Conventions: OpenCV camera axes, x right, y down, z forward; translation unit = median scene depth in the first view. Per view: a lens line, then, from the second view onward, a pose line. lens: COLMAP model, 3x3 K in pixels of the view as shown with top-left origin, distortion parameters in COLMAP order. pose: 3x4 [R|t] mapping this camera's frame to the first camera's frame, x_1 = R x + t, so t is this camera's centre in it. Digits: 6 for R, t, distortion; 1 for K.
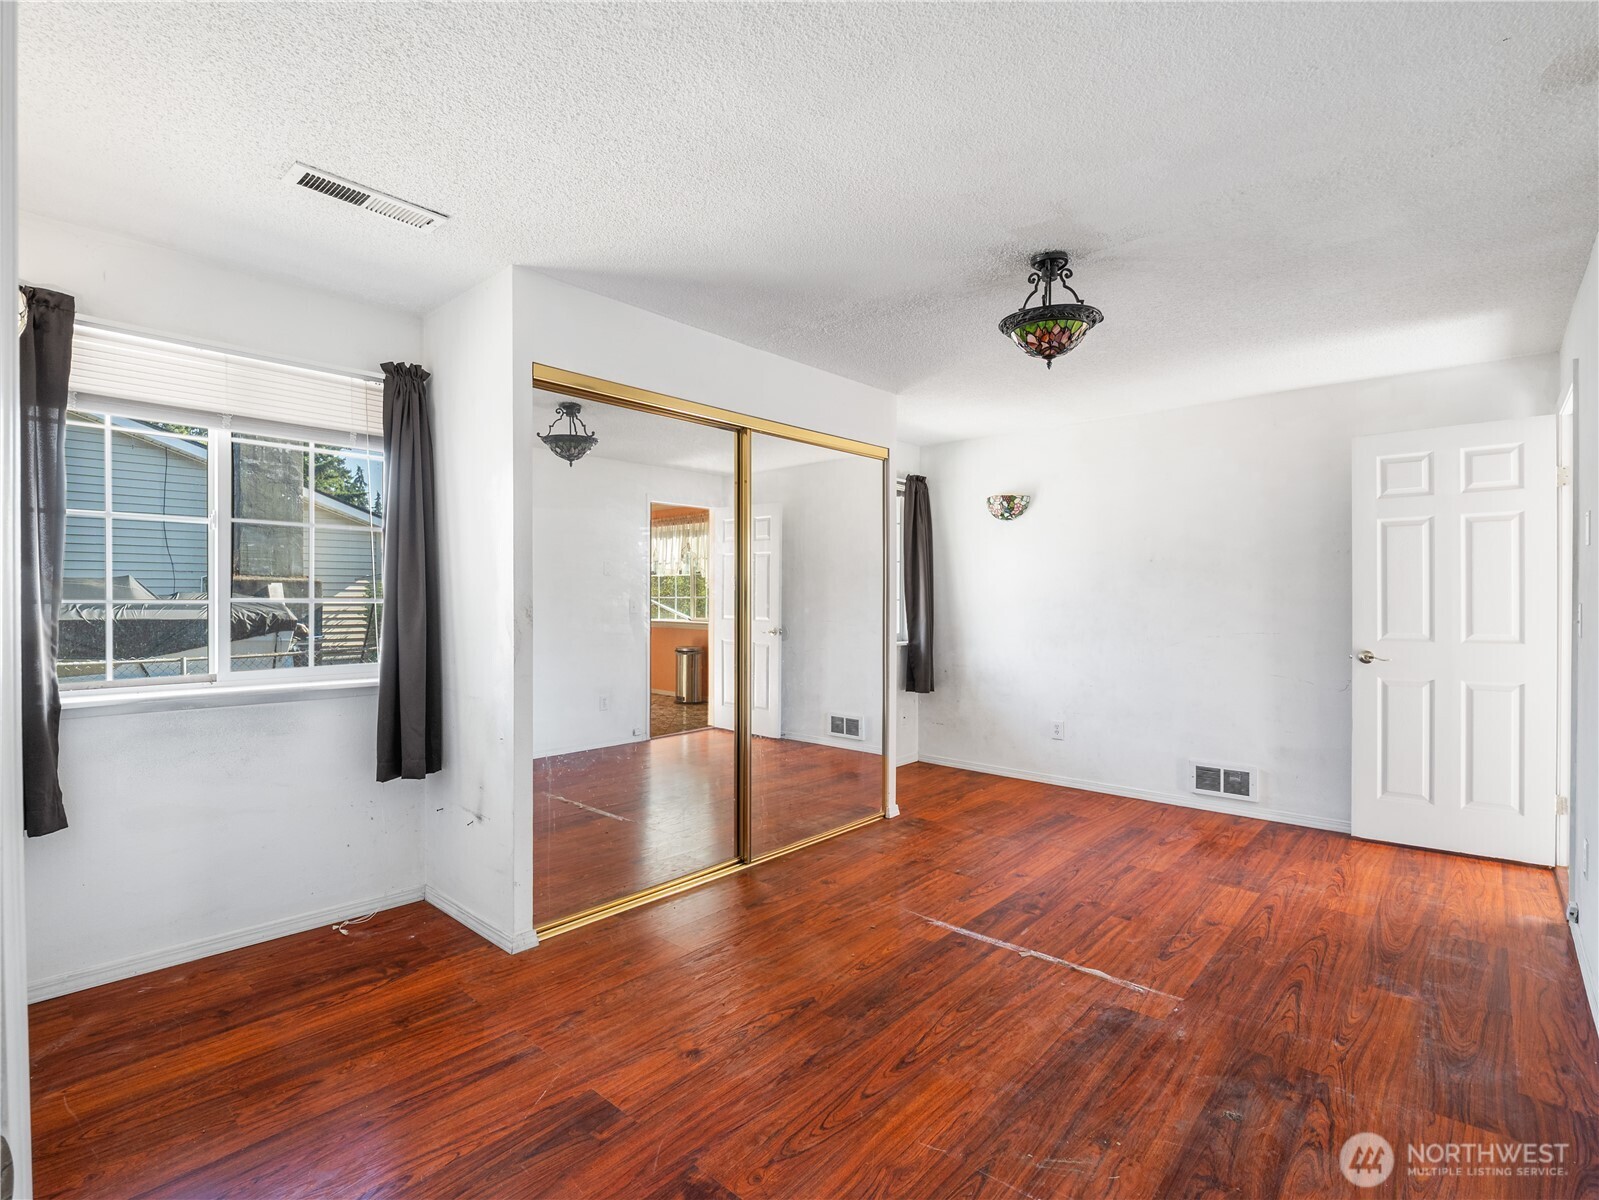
lens RADIAL K [[752.4, 0, 799.5], [0, 752.4, 600.0], [0, 0, 1]] dist [-0.001351, -0.009838]
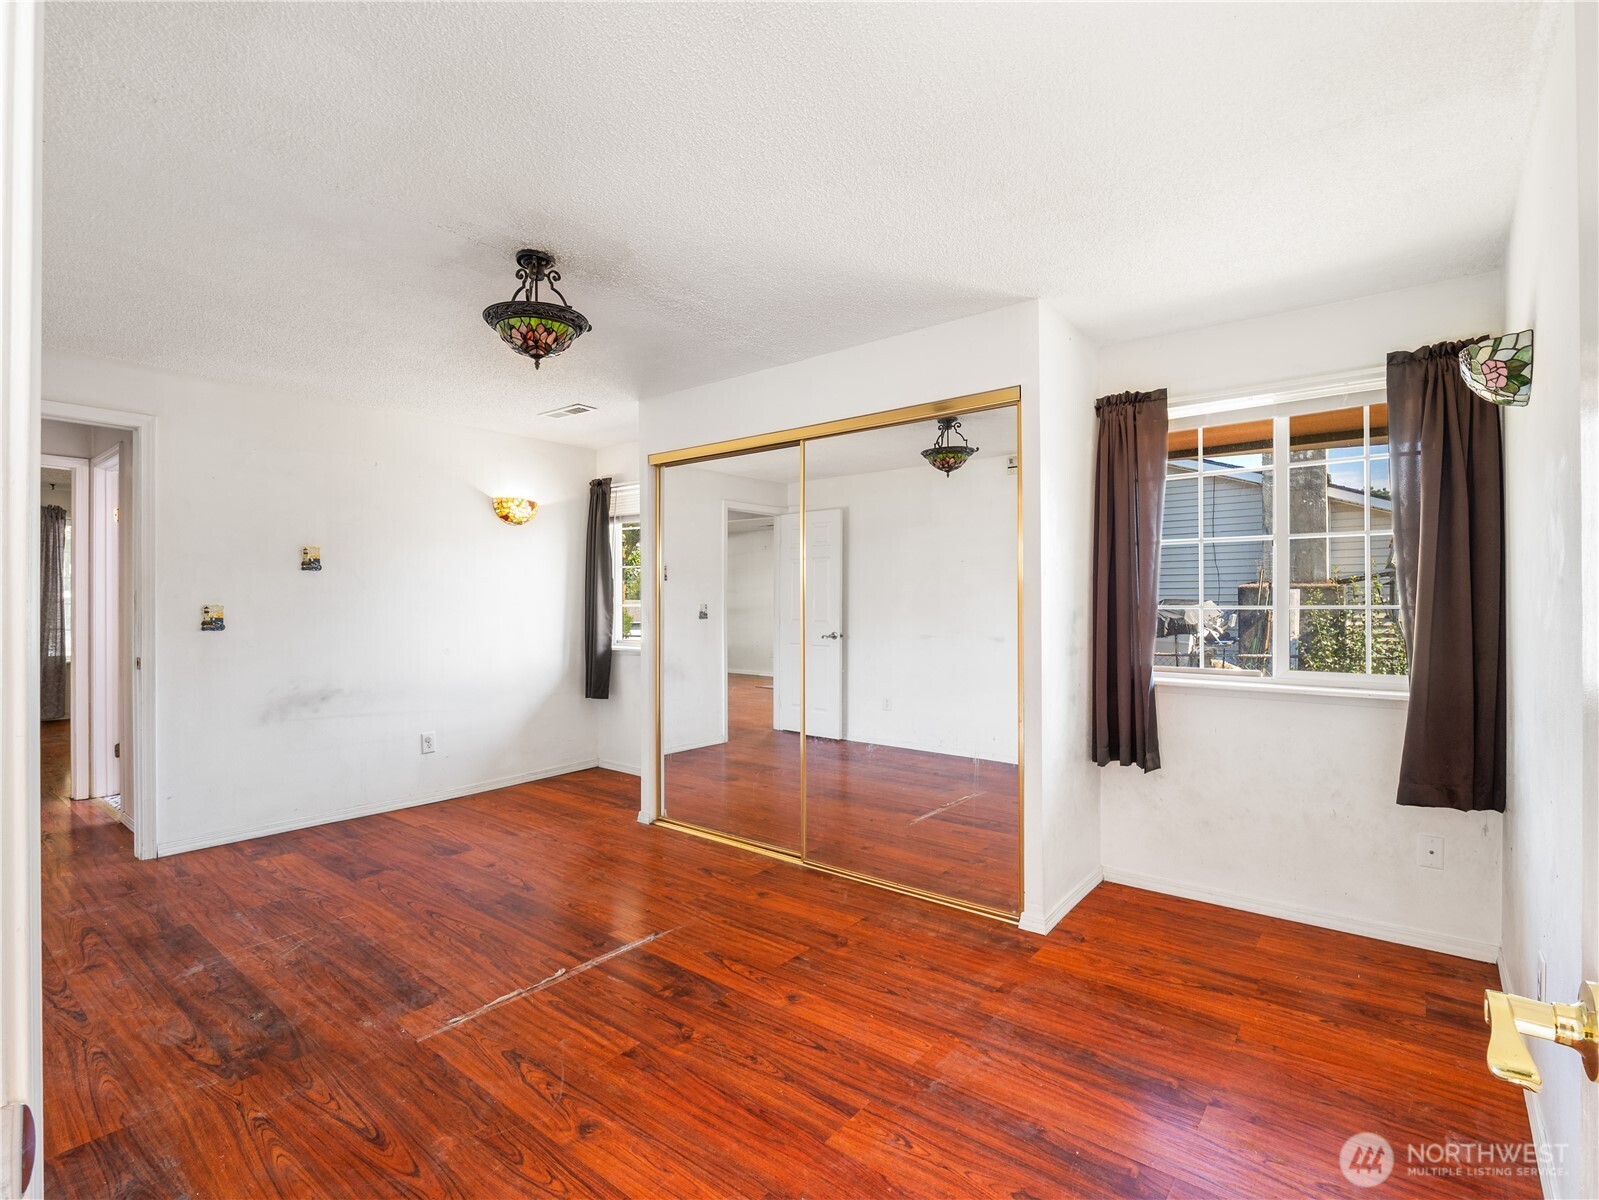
lens RADIAL K [[773.0, 0, 796.8], [0, 773.0, 596.3], [0, 0, 1]] dist [-0.005025, -0.007084]
pose [[0.058242, -0.013105, -0.998216, 1.423224], [-0.001402, 0.999912, -0.013209, 0.006815], [0.998301, 0.002169, 0.058219, 1.355347]]
